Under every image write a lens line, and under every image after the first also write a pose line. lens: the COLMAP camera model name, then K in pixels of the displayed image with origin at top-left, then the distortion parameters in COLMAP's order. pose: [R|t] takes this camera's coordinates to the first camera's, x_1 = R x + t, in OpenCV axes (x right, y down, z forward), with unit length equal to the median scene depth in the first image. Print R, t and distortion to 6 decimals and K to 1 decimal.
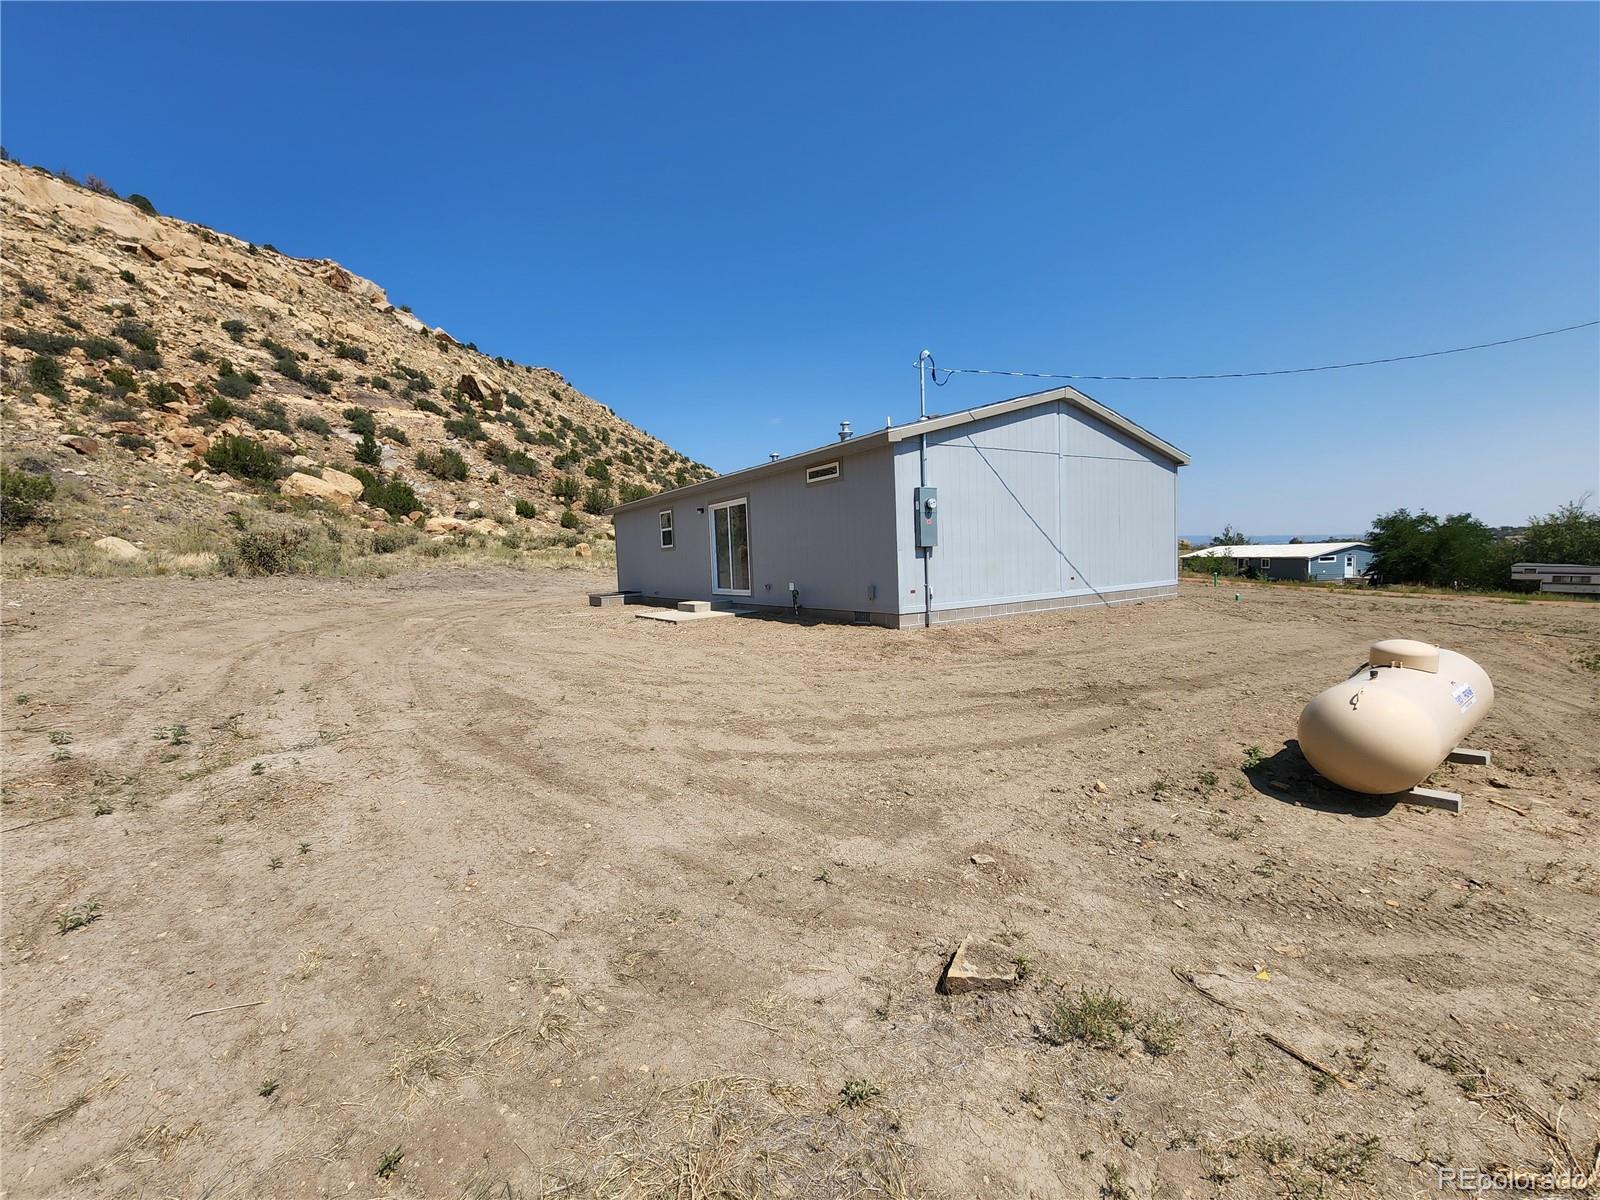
lens RADIAL K [[663.6, 0, 802.1], [0, 663.6, 600.3], [0, 0, 1]] dist [-0.007004, 0.003460]
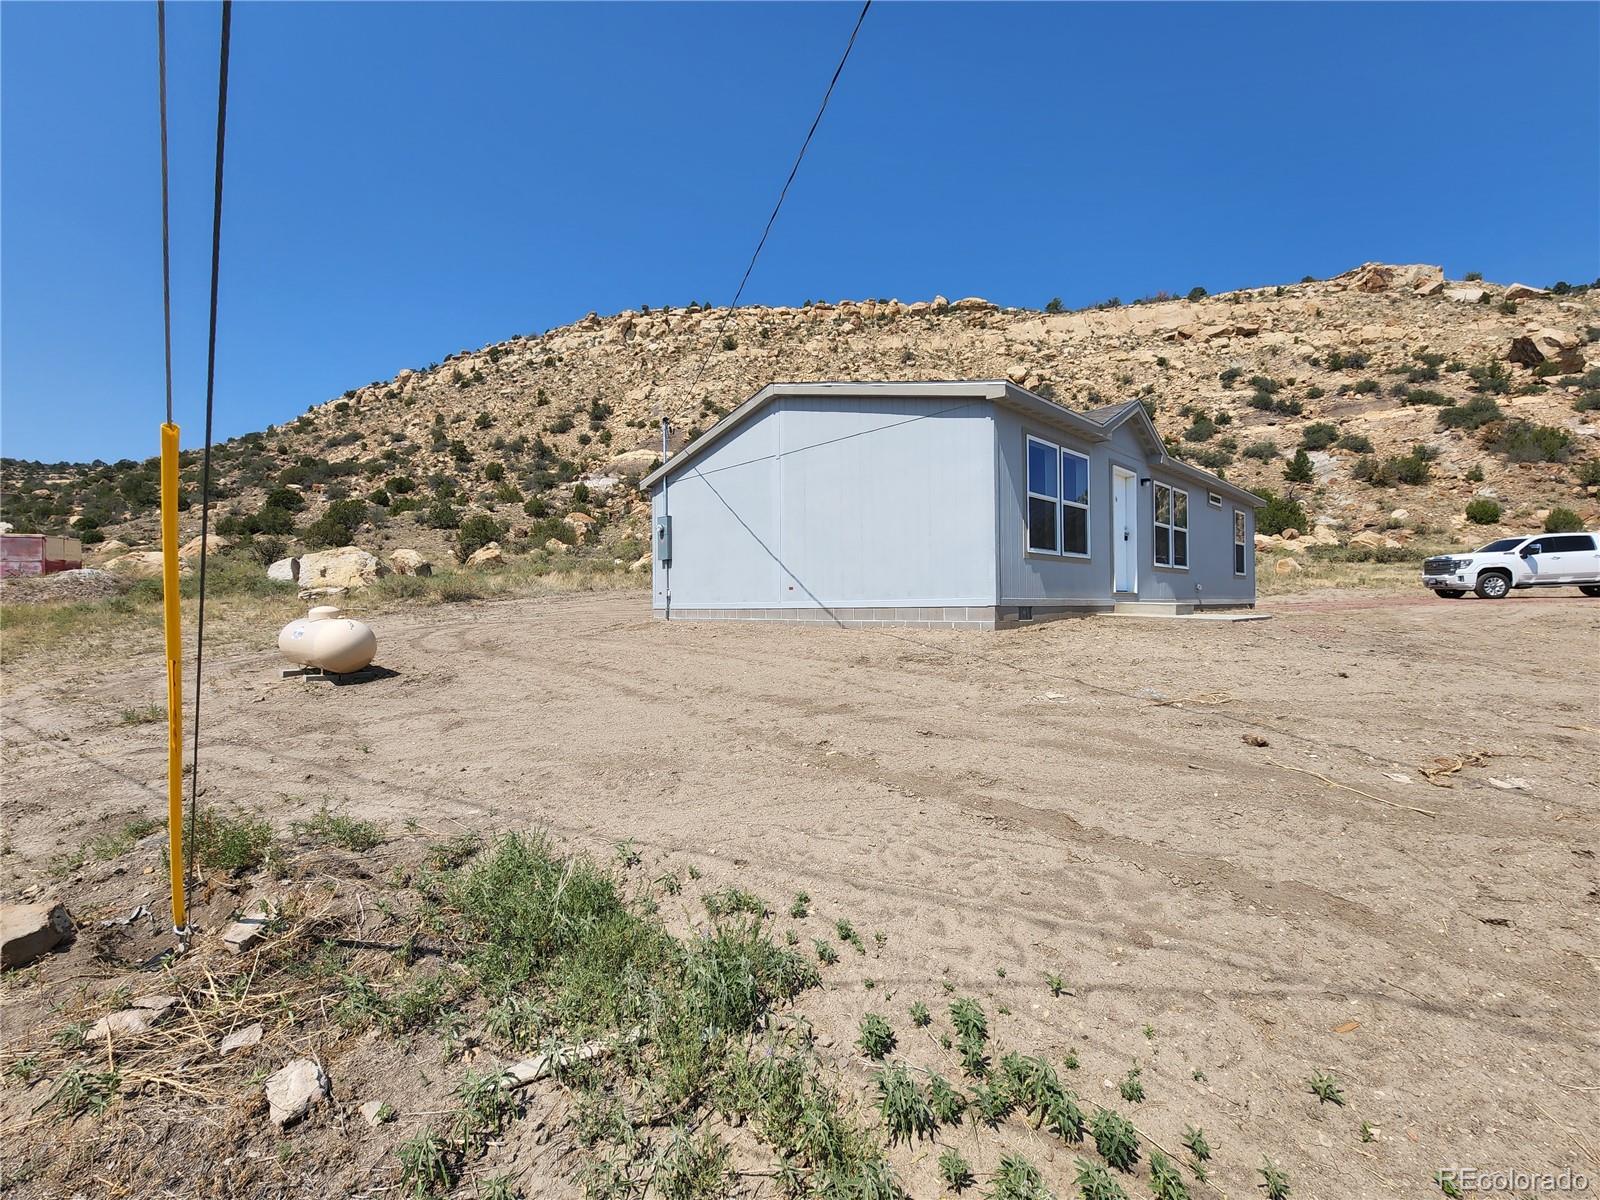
lens RADIAL K [[663.6, 0, 797.2], [0, 663.6, 608.0], [0, 0, 1]] dist [-0.007004, 0.003460]
pose [[0.181899, 0.039981, -0.982504, 0.127363], [-0.061566, 0.997676, 0.029201, -0.003250], [0.981388, 0.055177, 0.183937, 0.083169]]
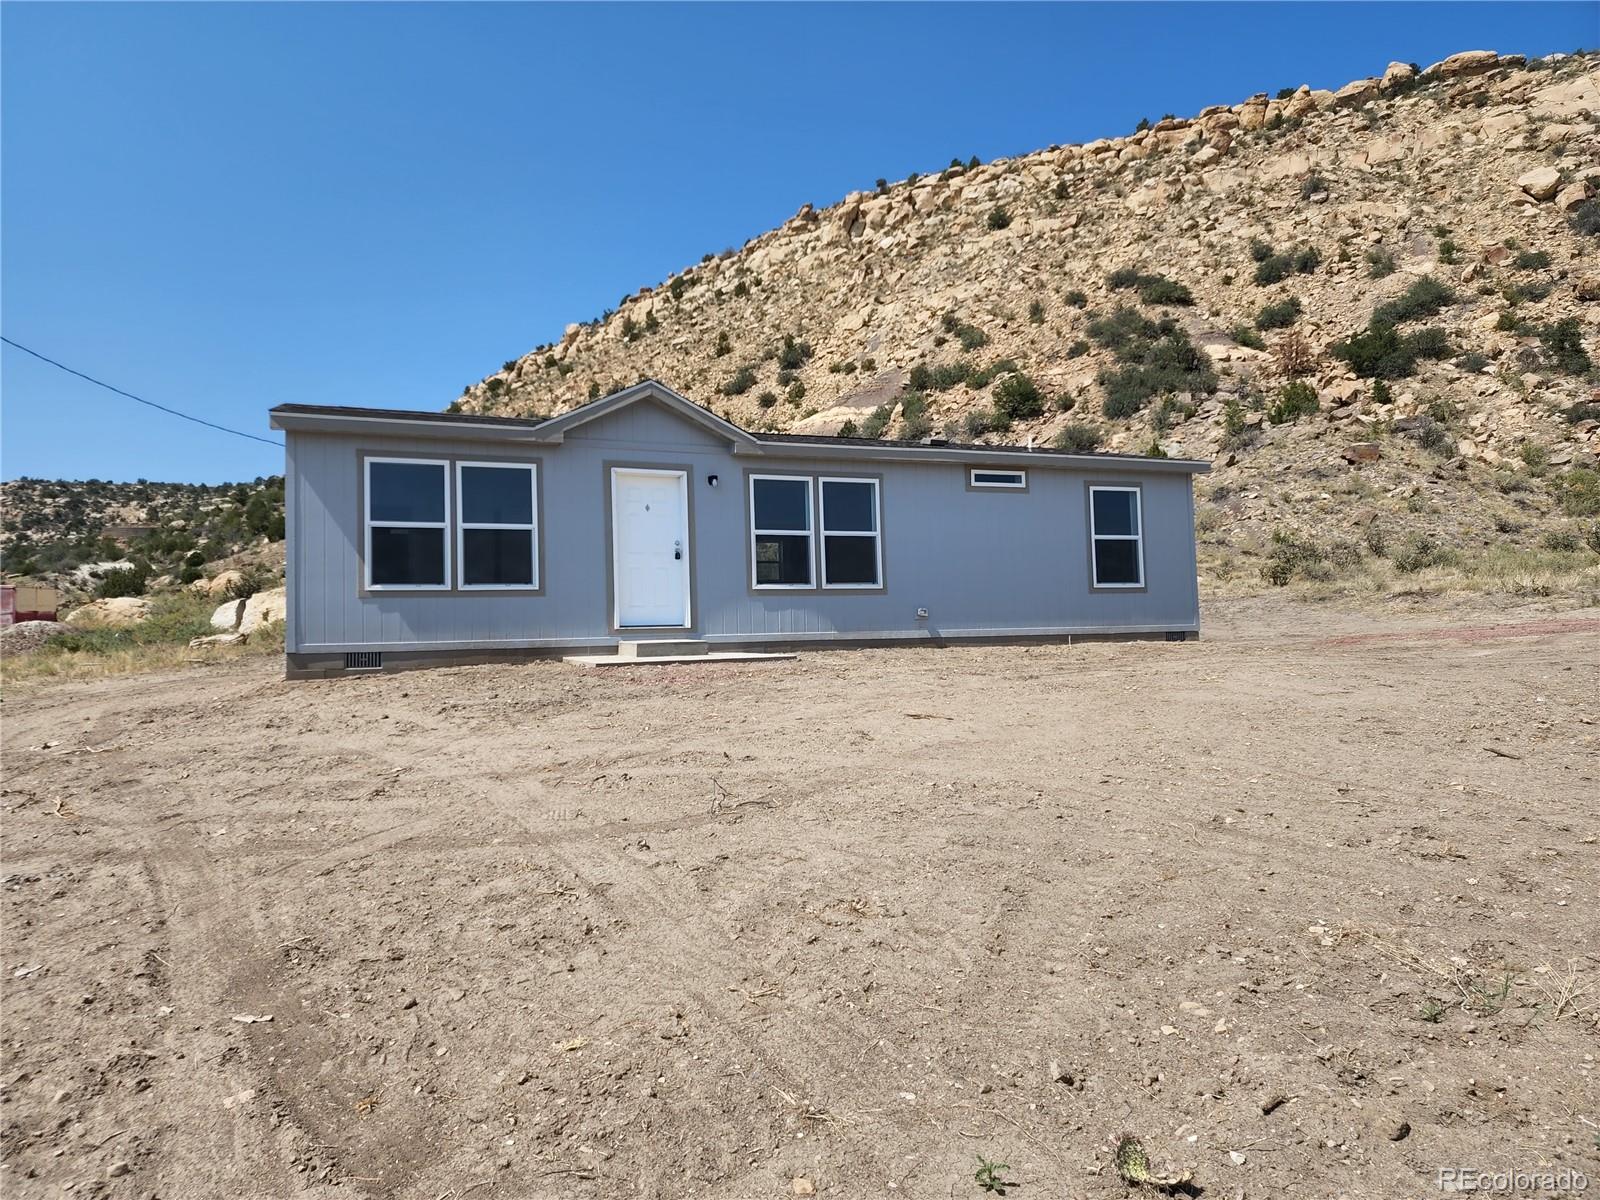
lens RADIAL K [[1076.0, 0, 787.5], [0, 1076.0, 607.8], [0, 0, 1]] dist [0.058523, -0.046781]
pose [[-0.200787, 0.007342, -0.979607, 0.129603], [-0.027378, 0.999539, 0.013103, -0.003772], [0.979252, 0.029451, -0.200493, 0.091315]]
